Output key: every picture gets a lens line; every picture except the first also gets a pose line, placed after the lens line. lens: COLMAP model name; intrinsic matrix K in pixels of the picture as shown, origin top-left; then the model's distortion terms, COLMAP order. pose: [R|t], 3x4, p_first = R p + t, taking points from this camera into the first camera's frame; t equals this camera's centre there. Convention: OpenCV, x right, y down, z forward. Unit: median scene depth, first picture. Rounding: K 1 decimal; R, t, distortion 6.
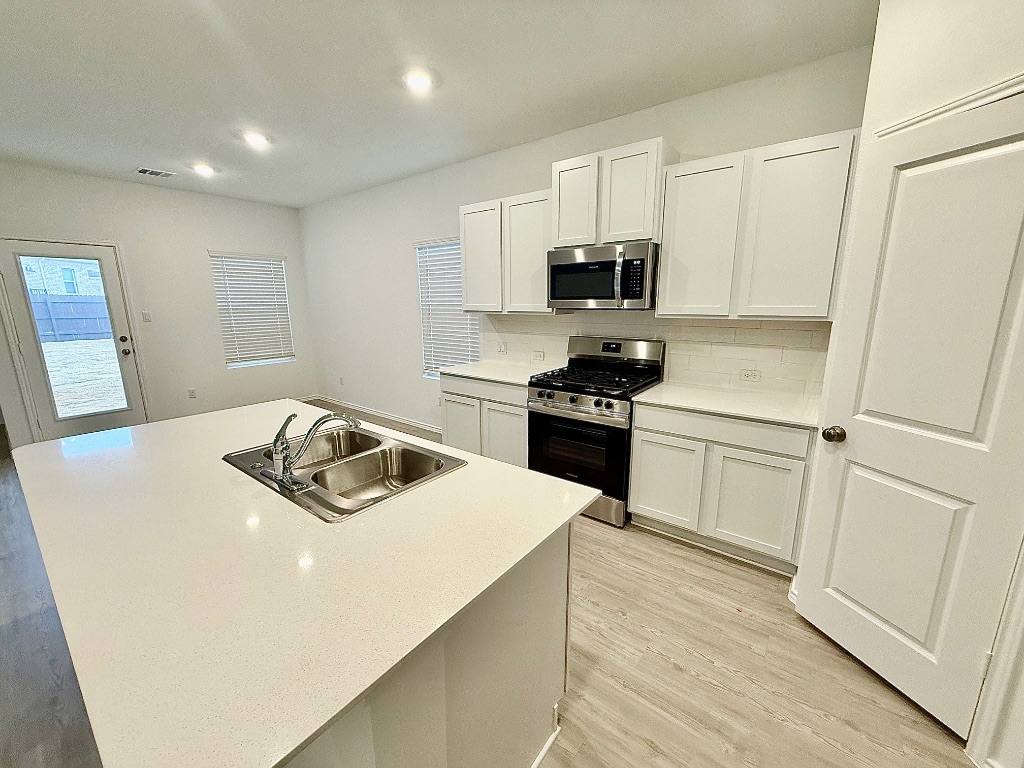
lens RADIAL K [[409.2, 0, 509.7], [0, 409.2, 383.1], [0, 0, 1]] dist [0.000158, -0.000037]
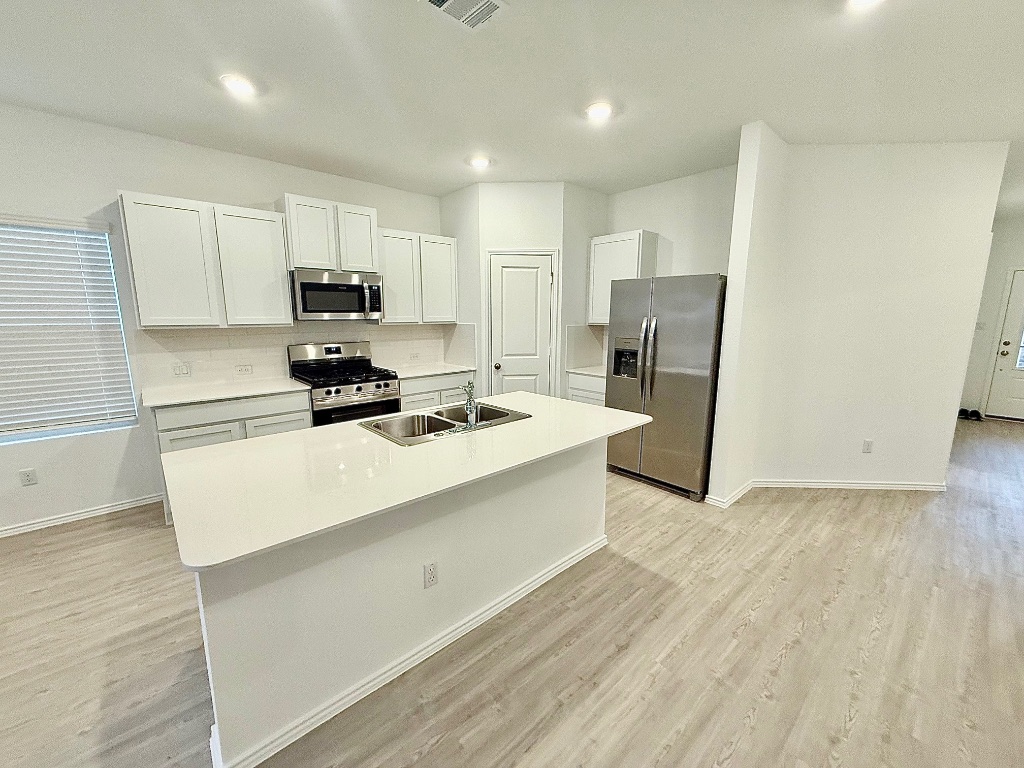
lens RADIAL K [[409.2, 0, 509.7], [0, 409.2, 383.1], [0, 0, 1]] dist [0.000158, -0.000037]
pose [[0.176905, -0.161755, 0.970845, -1.081606], [0.195377, 0.972544, 0.126437, -0.051542], [-0.964641, 0.167313, 0.203651, 0.285786]]
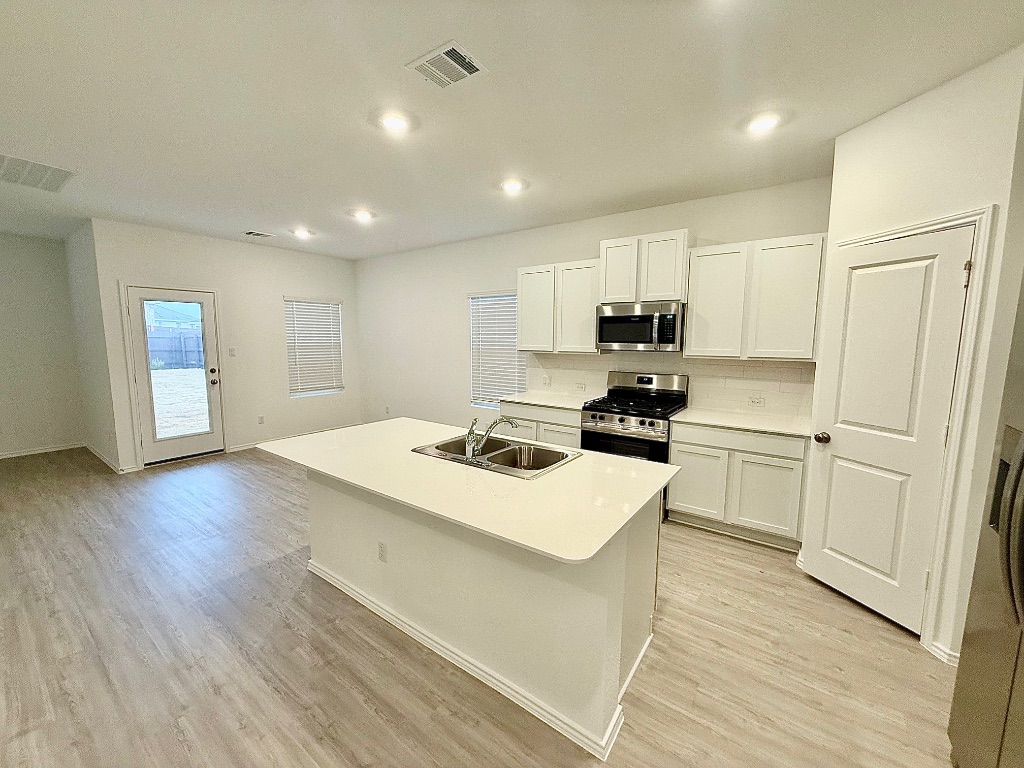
lens RADIAL K [[409.2, 0, 509.7], [0, 409.2, 383.1], [0, 0, 1]] dist [0.000158, -0.000037]
pose [[0.999543, 0.008178, 0.029086, -0.247876], [-0.005569, 0.996045, -0.088675, 0.042661], [-0.029696, 0.088472, 0.995636, -0.295696]]
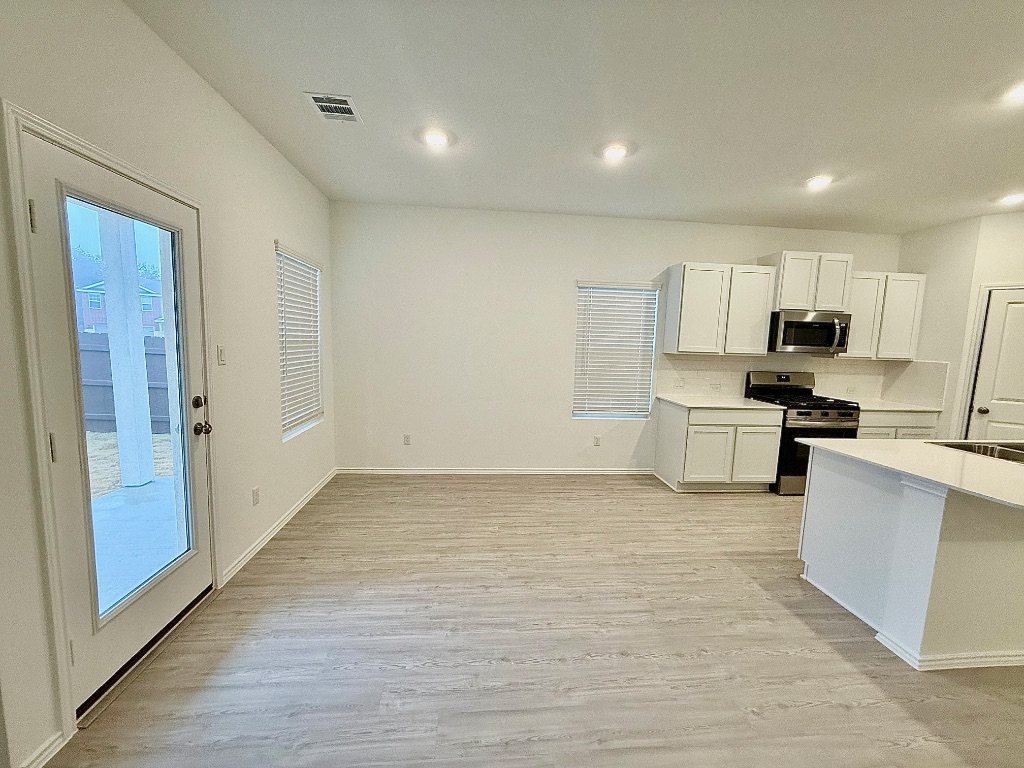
lens RADIAL K [[409.2, 0, 509.7], [0, 409.2, 383.1], [0, 0, 1]] dist [0.000158, -0.000037]
pose [[0.730684, -0.044055, 0.681293, -1.750168], [0.102148, 0.993737, -0.045294, -0.125599], [-0.675031, 0.102689, 0.730608, 0.722565]]
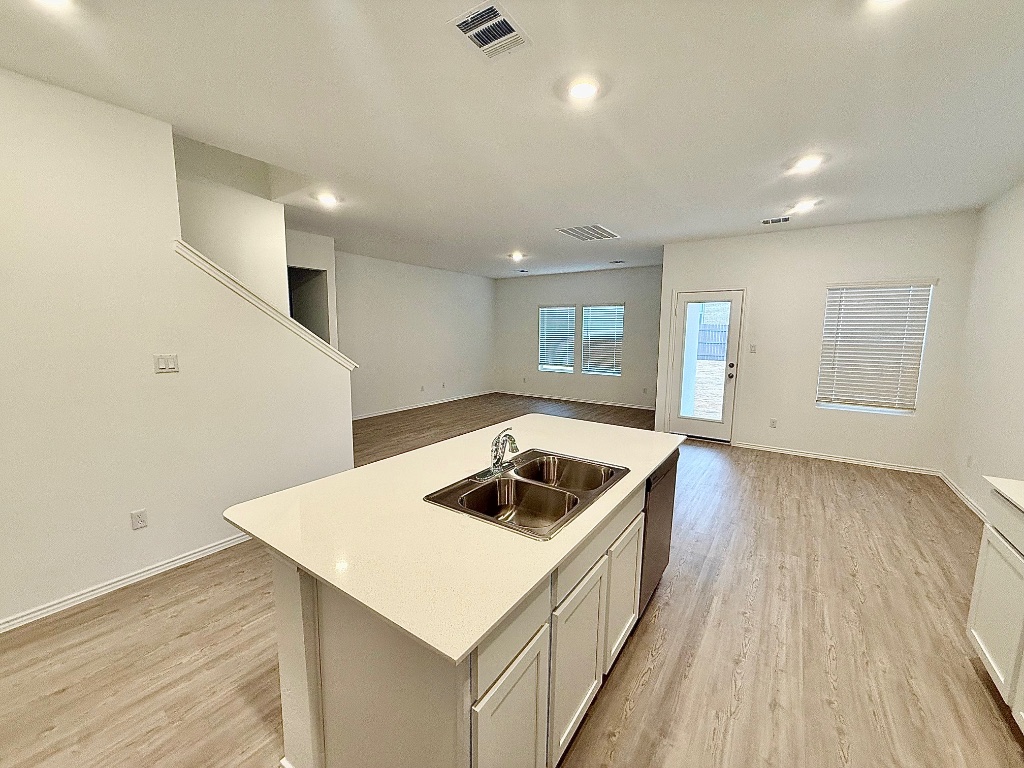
lens RADIAL K [[406.0, 0, 504.9], [0, 406.0, 382.4], [0, 0, 1]] dist [0.014477, 0.000112]
pose [[0.043346, 0.138402, -0.989427, 0.393981], [-0.210704, 0.969348, 0.126363, -0.122042], [0.976588, 0.202999, 0.071179, 0.475006]]
